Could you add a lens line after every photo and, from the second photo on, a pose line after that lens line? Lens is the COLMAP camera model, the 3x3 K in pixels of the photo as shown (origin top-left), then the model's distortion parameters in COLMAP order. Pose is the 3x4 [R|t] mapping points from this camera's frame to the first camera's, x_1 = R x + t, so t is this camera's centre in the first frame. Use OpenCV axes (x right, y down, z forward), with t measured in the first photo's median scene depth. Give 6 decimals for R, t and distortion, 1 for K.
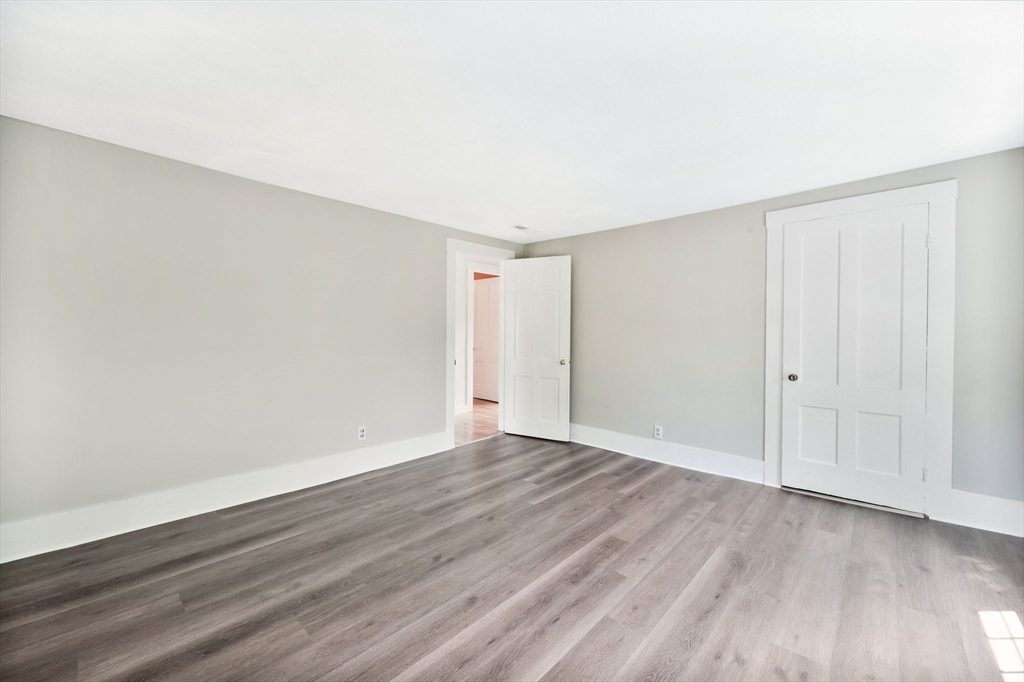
lens RADIAL K [[401.9, 0, 515.6], [0, 401.9, 339.2], [0, 0, 1]] dist [0.000717, 0.000060]
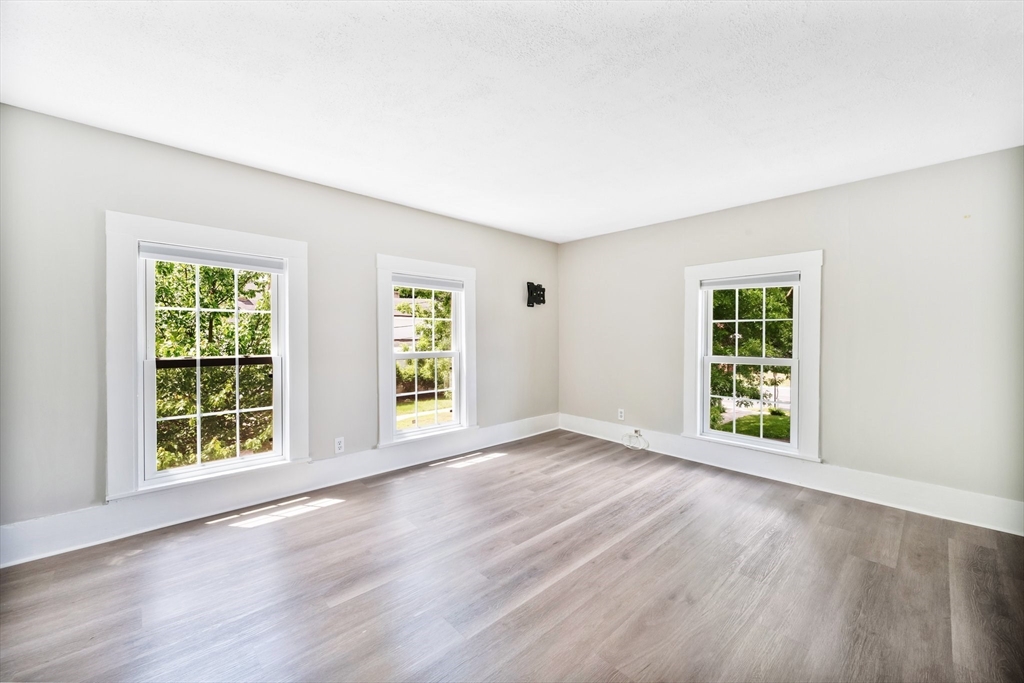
lens RADIAL K [[401.9, 0, 515.6], [0, 401.9, 339.7], [0, 0, 1]] dist [0.000717, 0.000060]
pose [[-0.997301, -0.012006, 0.072436, 0.131804], [-0.009304, 0.999252, 0.037528, -0.030612], [-0.072833, 0.036753, -0.996667, 2.120523]]
